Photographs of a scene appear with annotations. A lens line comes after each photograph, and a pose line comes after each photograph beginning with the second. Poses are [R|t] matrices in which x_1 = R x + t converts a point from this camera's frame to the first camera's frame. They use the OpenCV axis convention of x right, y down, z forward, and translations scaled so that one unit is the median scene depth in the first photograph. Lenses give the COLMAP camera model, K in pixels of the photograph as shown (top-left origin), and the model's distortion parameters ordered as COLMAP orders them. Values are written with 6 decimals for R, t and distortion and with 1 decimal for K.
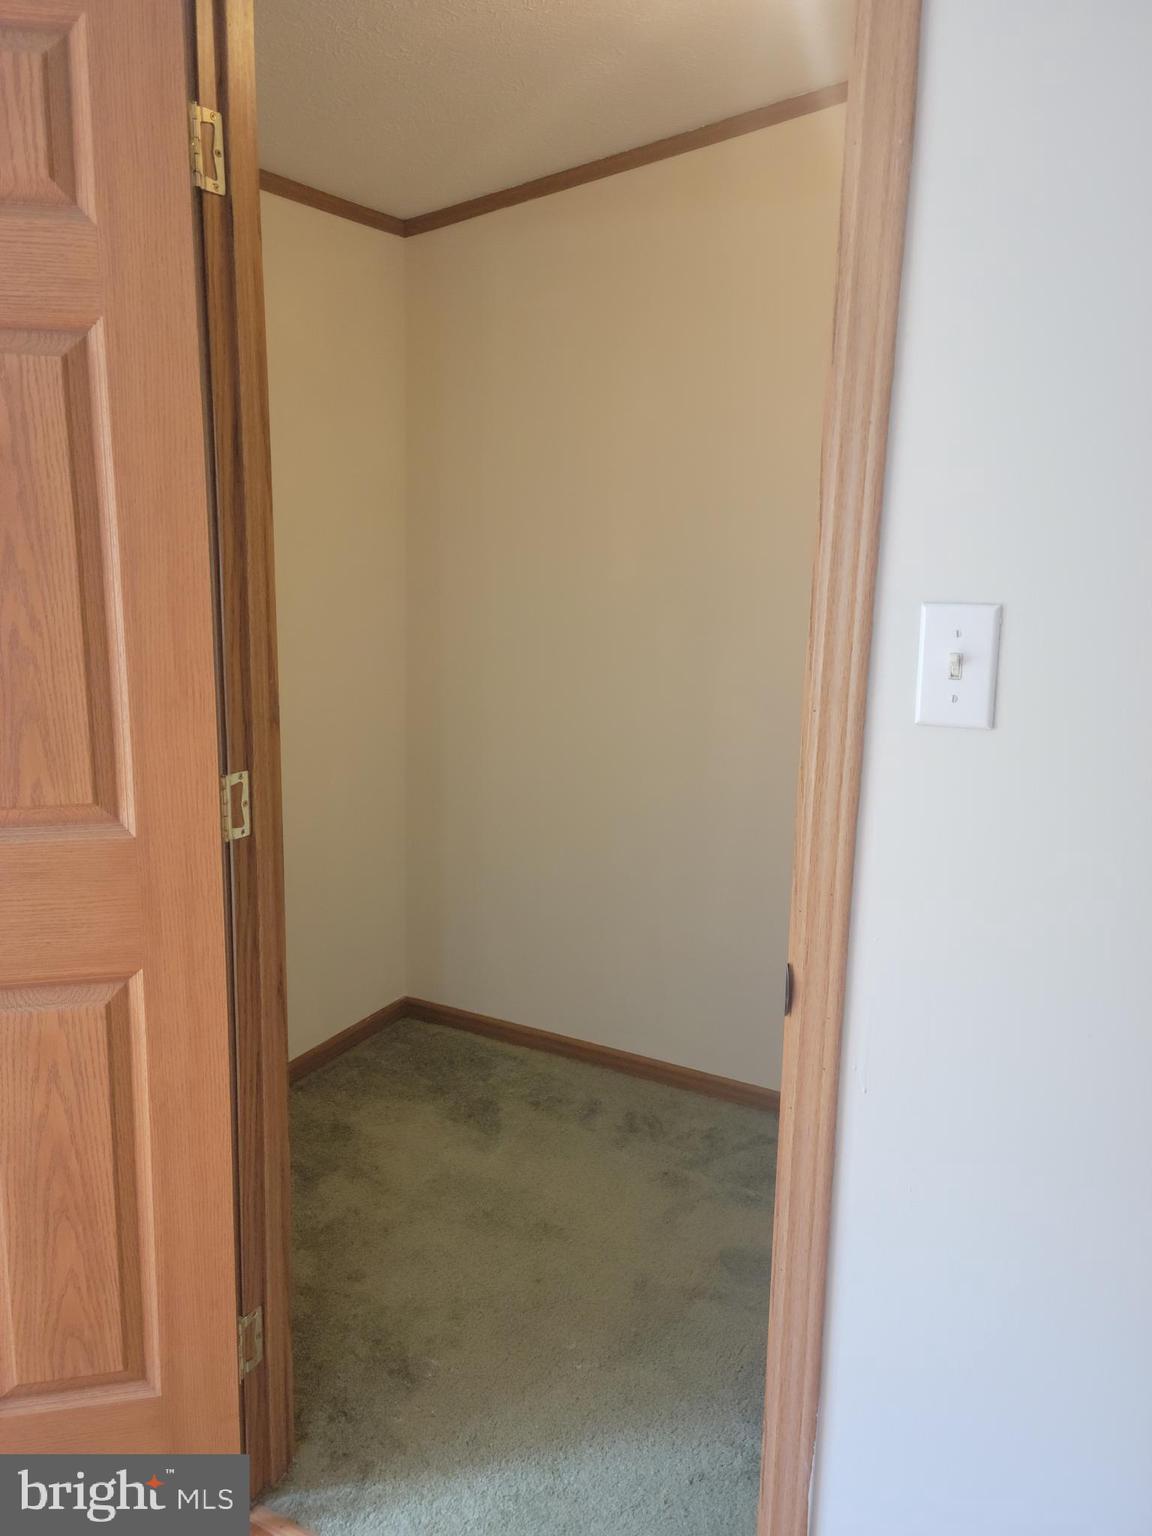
lens RADIAL K [[1223.5, 0, 473.7], [0, 1223.5, 737.0], [0, 0, 1]] dist [0.091093, -0.087965]
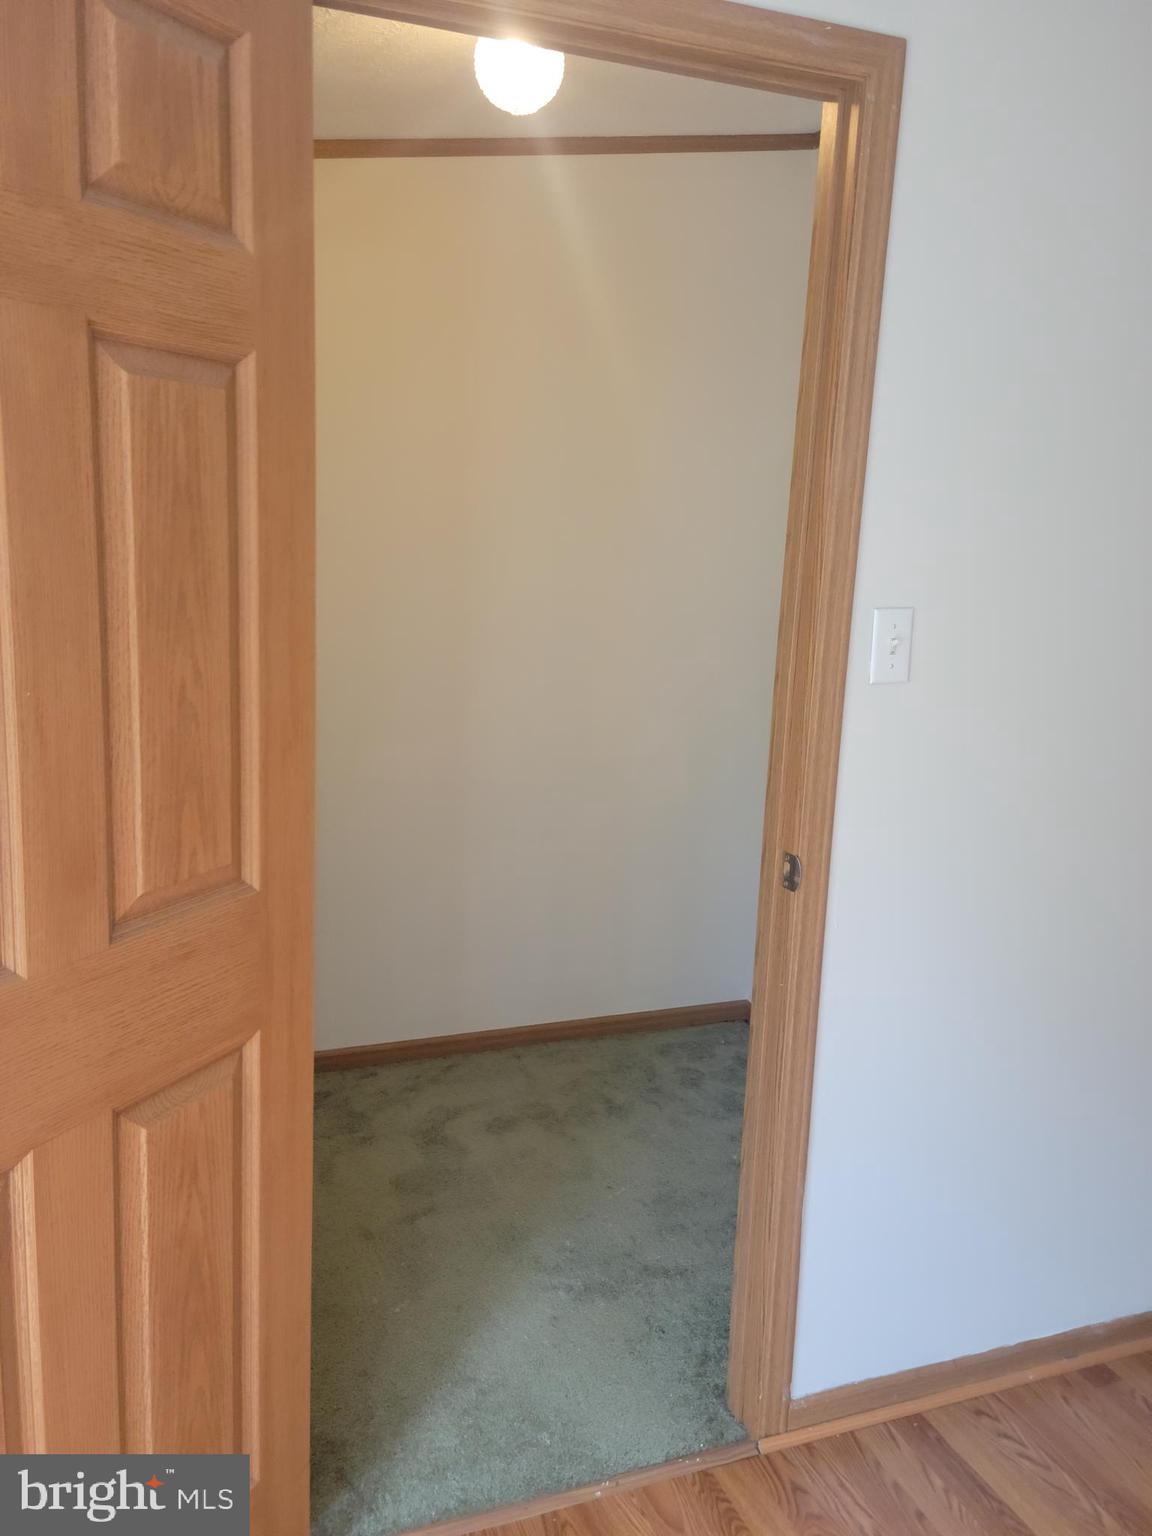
lens RADIAL K [[1219.7, 0, 571.9], [0, 1219.7, 729.1], [0, 0, 1]] dist [0.098961, -0.102964]
pose [[0.643339, -0.122725, 0.755681, -0.868316], [0.121768, 0.990905, 0.057261, -0.071900], [-0.755836, 0.055180, 0.652432, 0.203003]]
